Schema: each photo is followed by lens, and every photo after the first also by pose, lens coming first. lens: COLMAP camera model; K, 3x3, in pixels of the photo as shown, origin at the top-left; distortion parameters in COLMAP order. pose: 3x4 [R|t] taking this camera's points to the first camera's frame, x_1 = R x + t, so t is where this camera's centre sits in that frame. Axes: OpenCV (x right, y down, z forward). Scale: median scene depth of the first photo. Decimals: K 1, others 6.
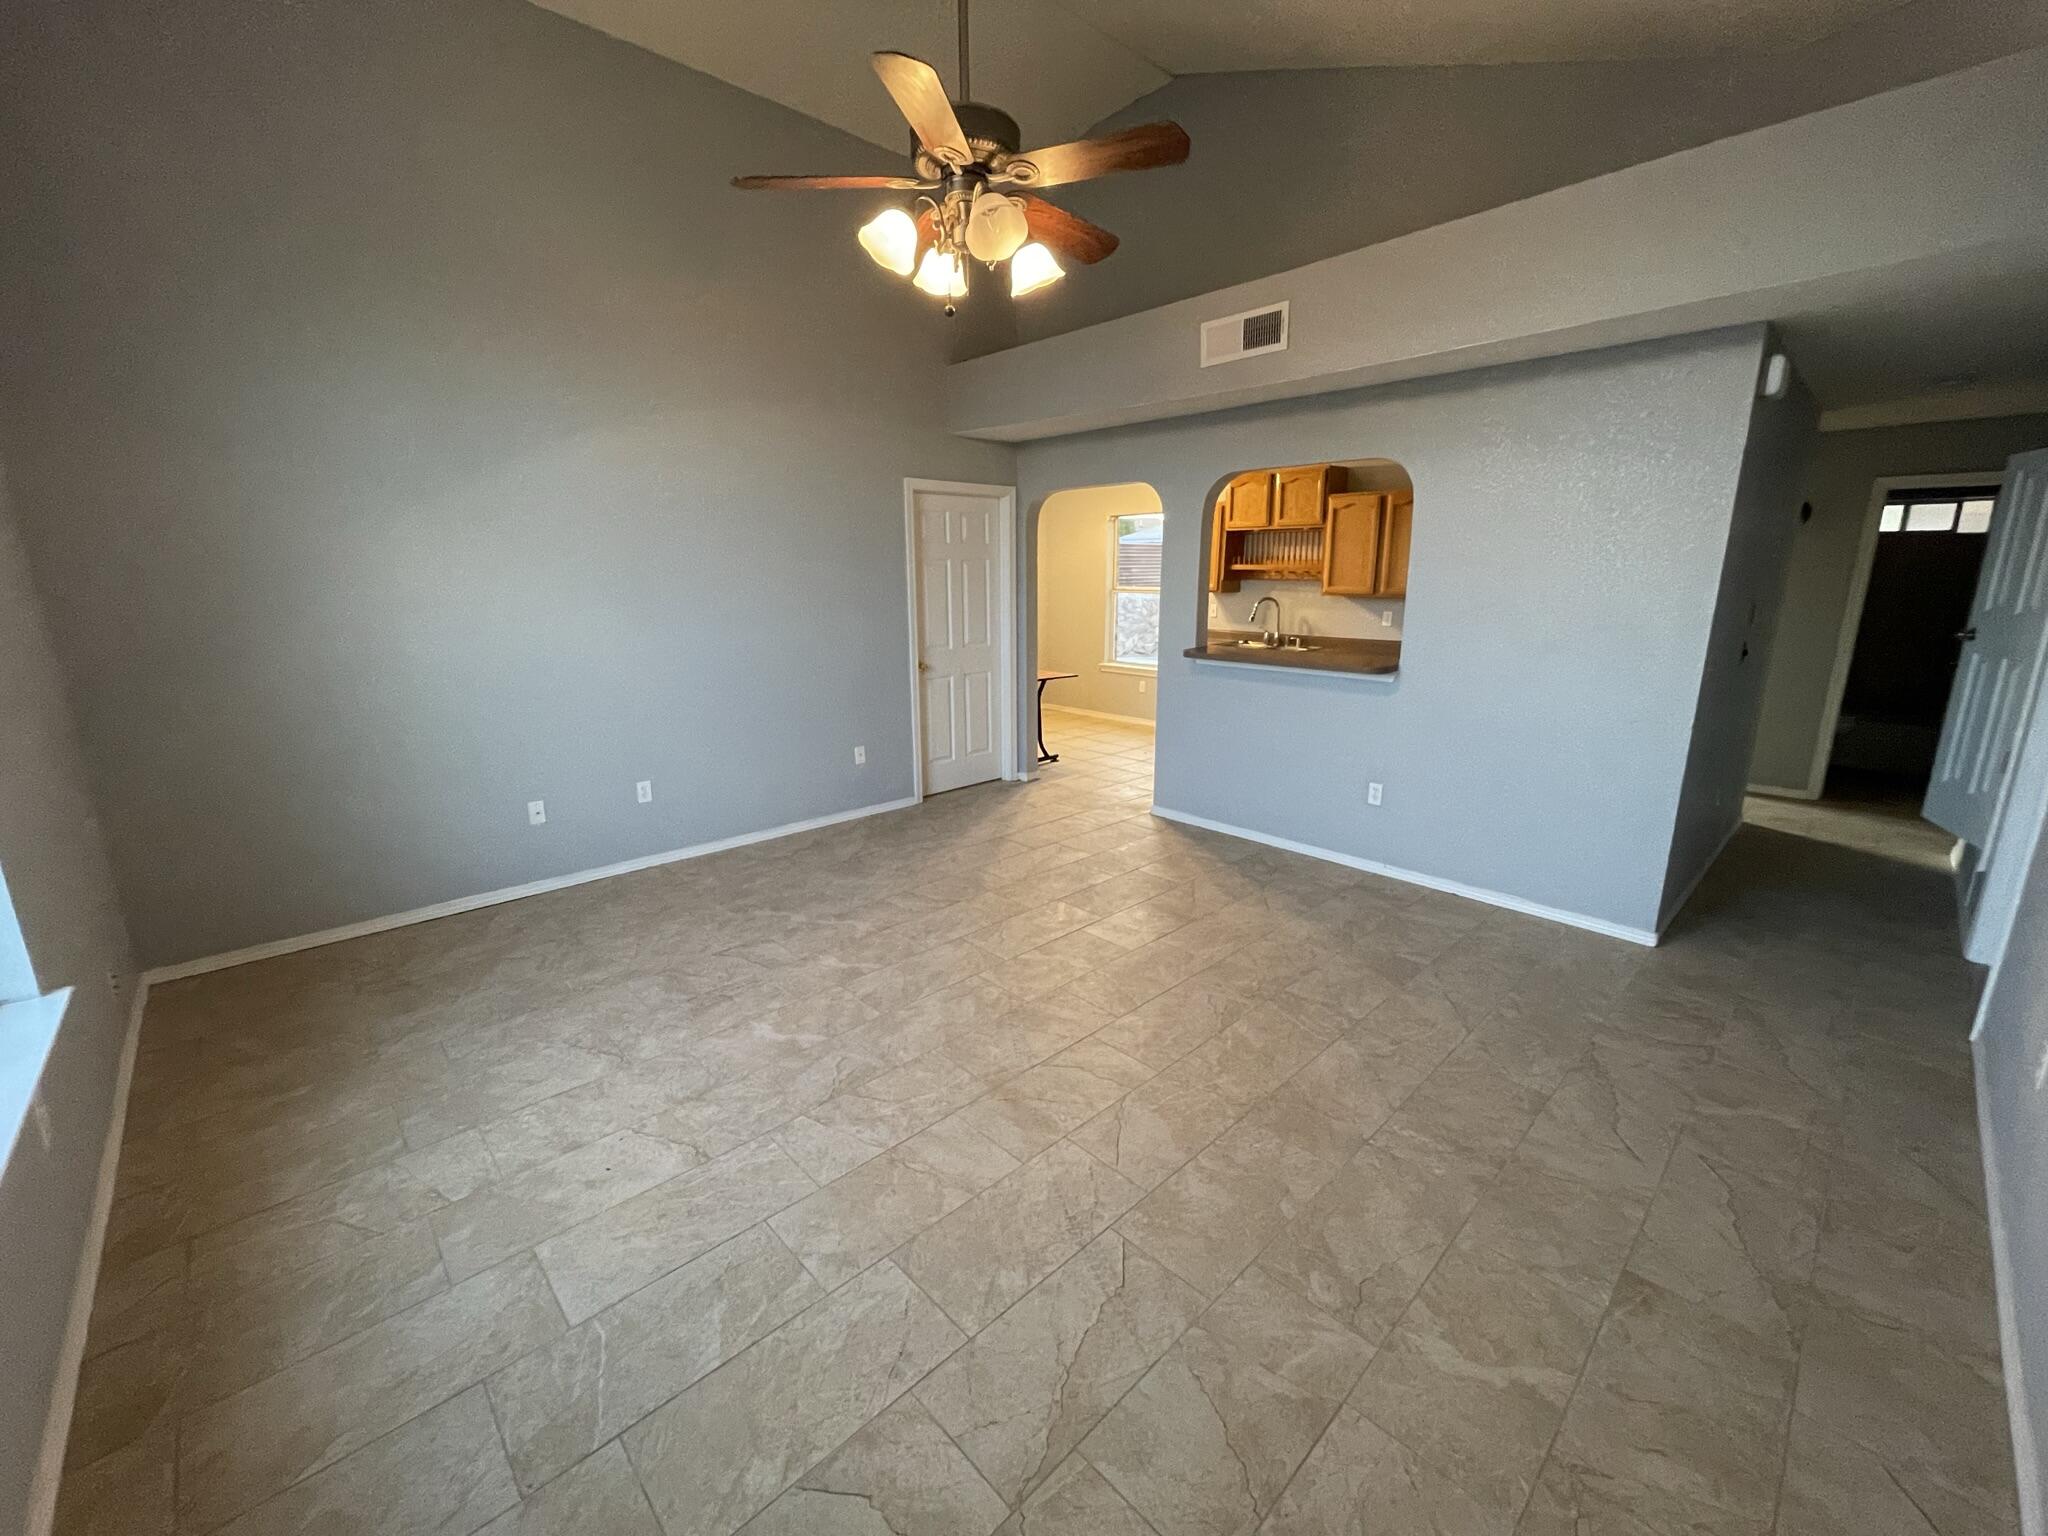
lens RADIAL K [[828.8, 0, 1013.2], [0, 828.8, 768.9], [0, 0, 1]] dist [0.001391, 0.001435]
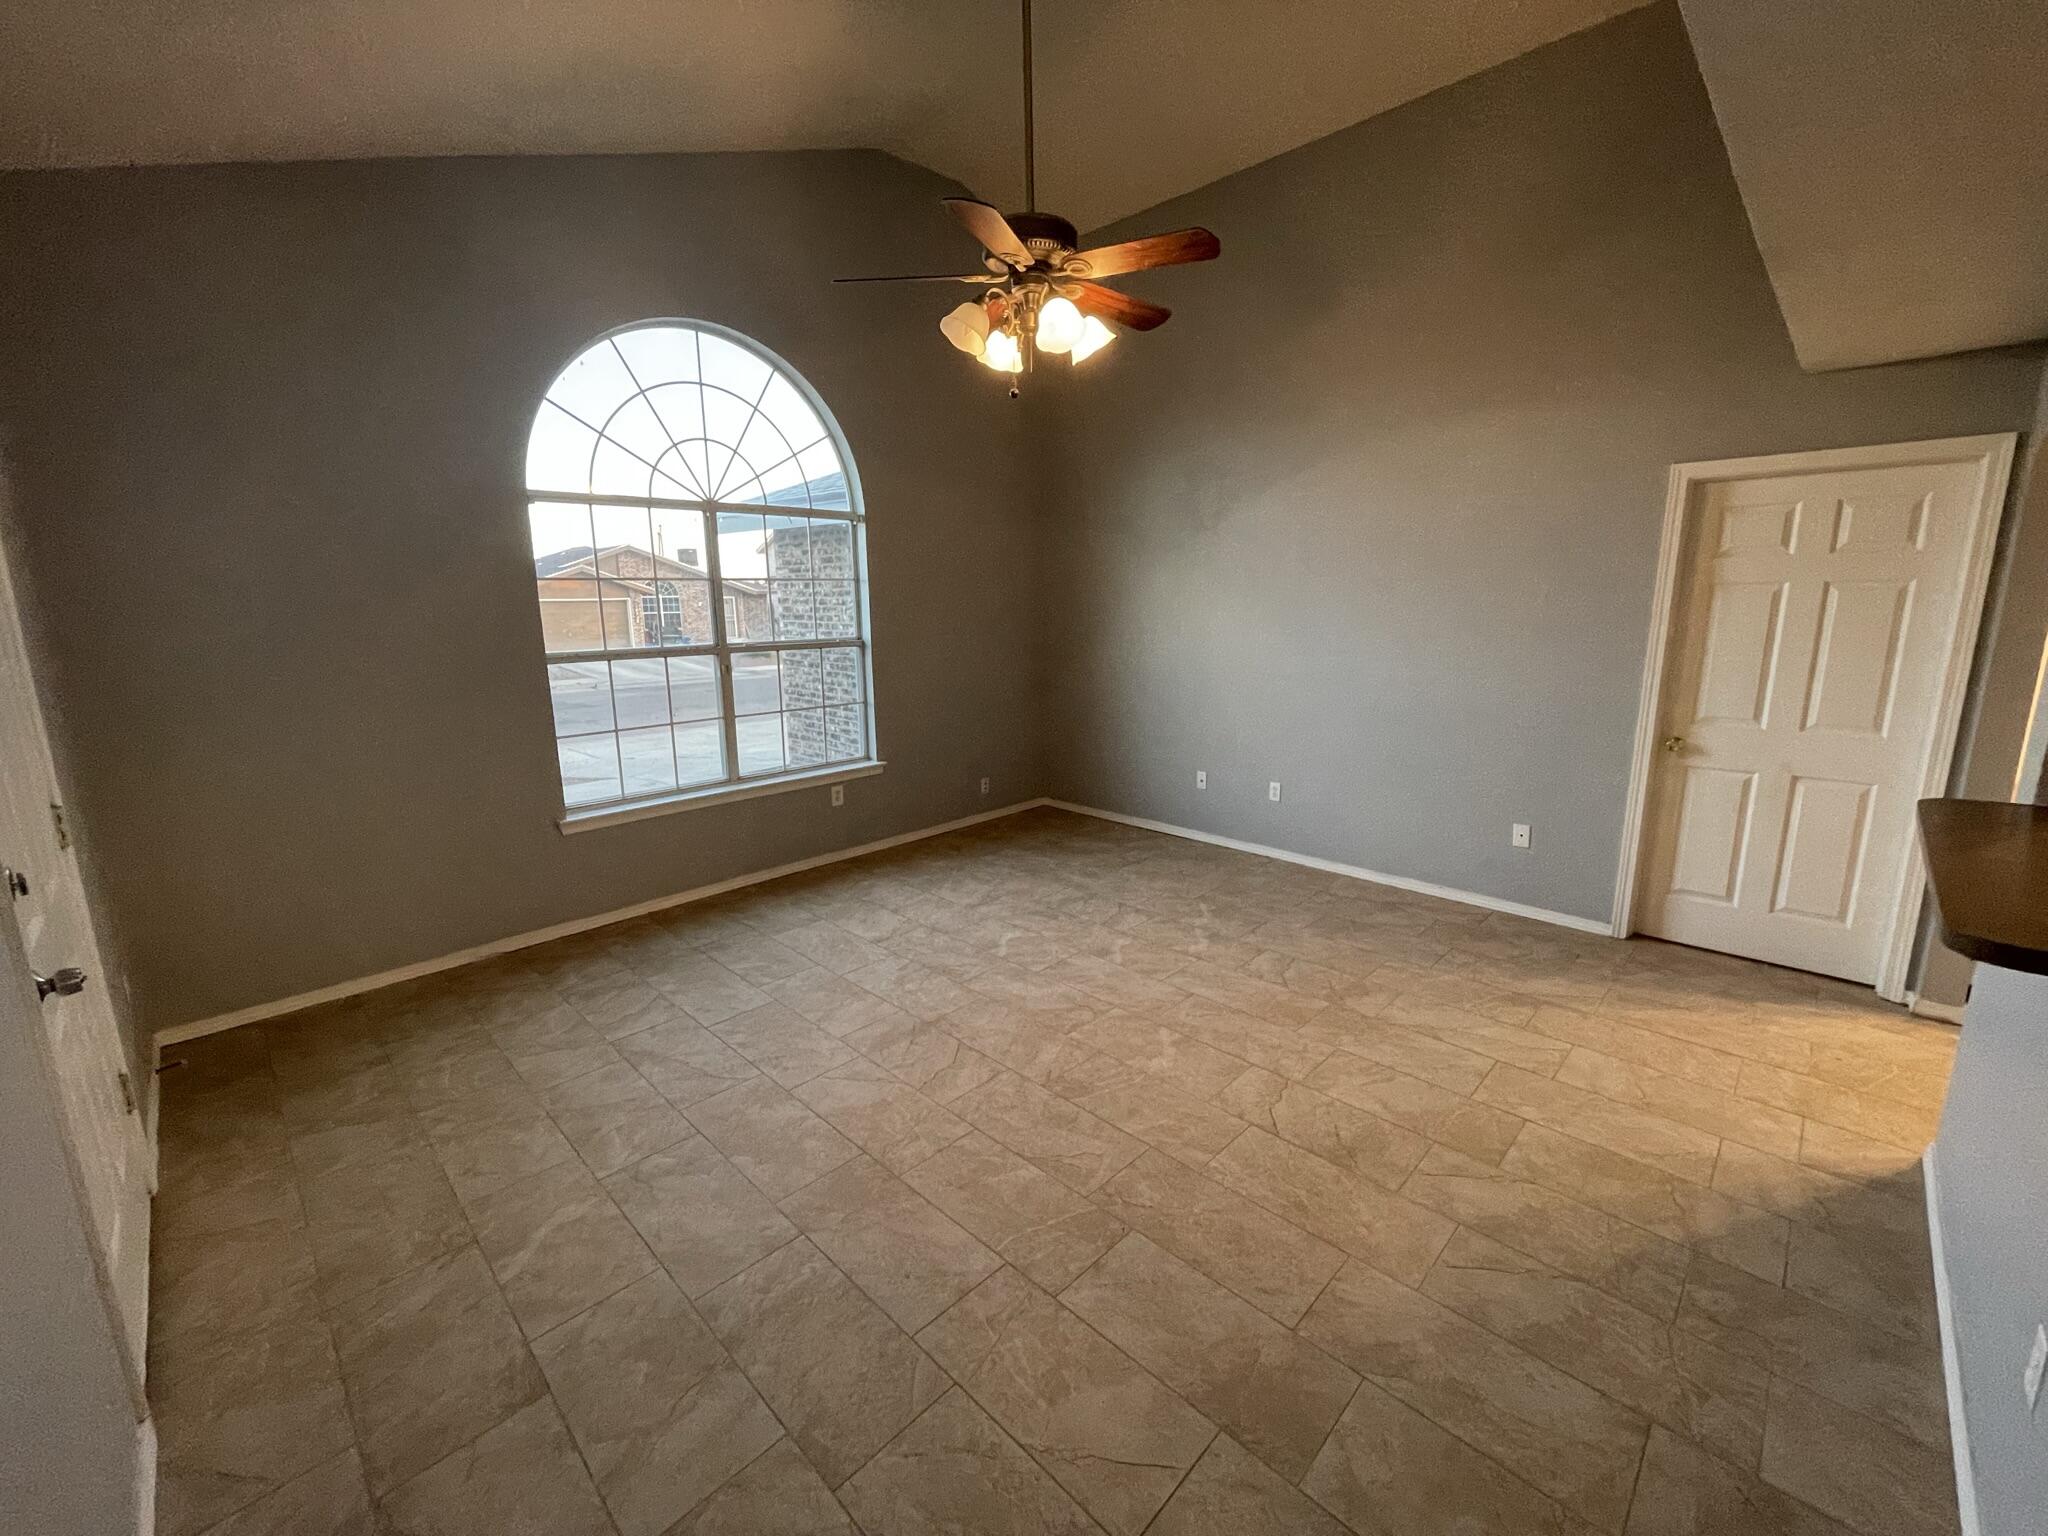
lens RADIAL K [[828.8, 0, 1016.2], [0, 828.8, 757.9], [0, 0, 1]] dist [0.001391, 0.001435]
pose [[0.035739, 0.197591, -0.979633, 0.580412], [-0.225508, 0.956571, 0.184713, -0.130735], [0.973586, 0.214314, 0.078745, 0.491878]]
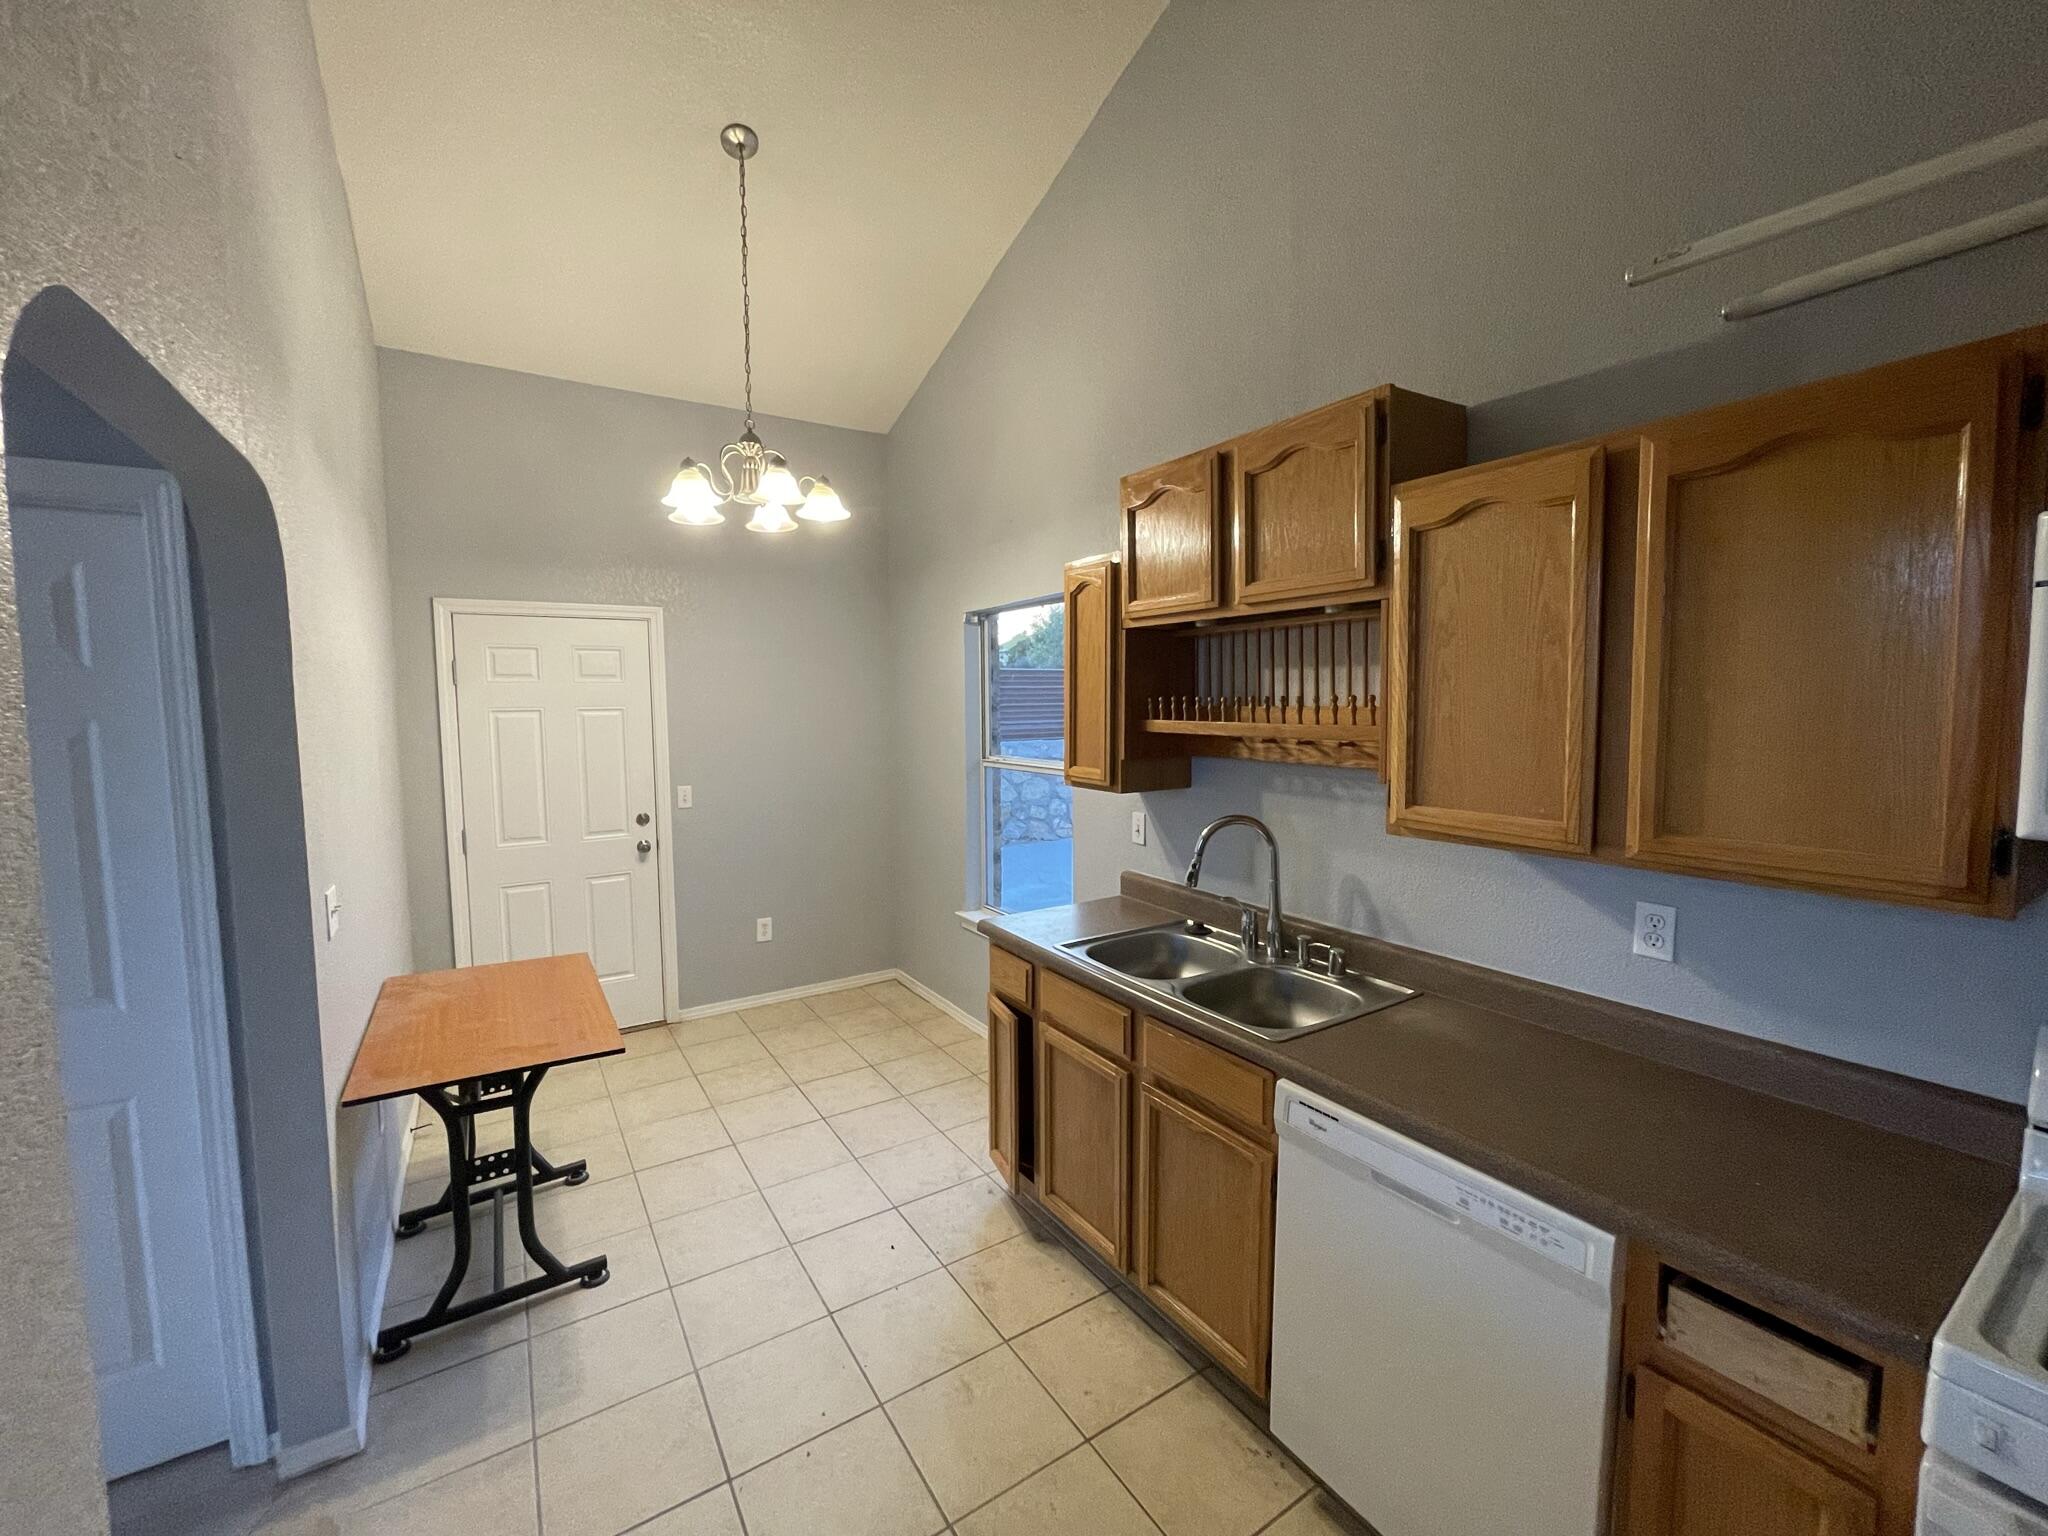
lens RADIAL K [[828.8, 0, 1028.6], [0, 828.8, 761.6], [0, 0, 1]] dist [0.001391, 0.001435]
pose [[0.985771, 0.013980, -0.167510, 0.389928], [-0.042610, 0.984769, -0.168567, -0.234891], [0.162602, 0.173306, 0.971353, 0.914610]]
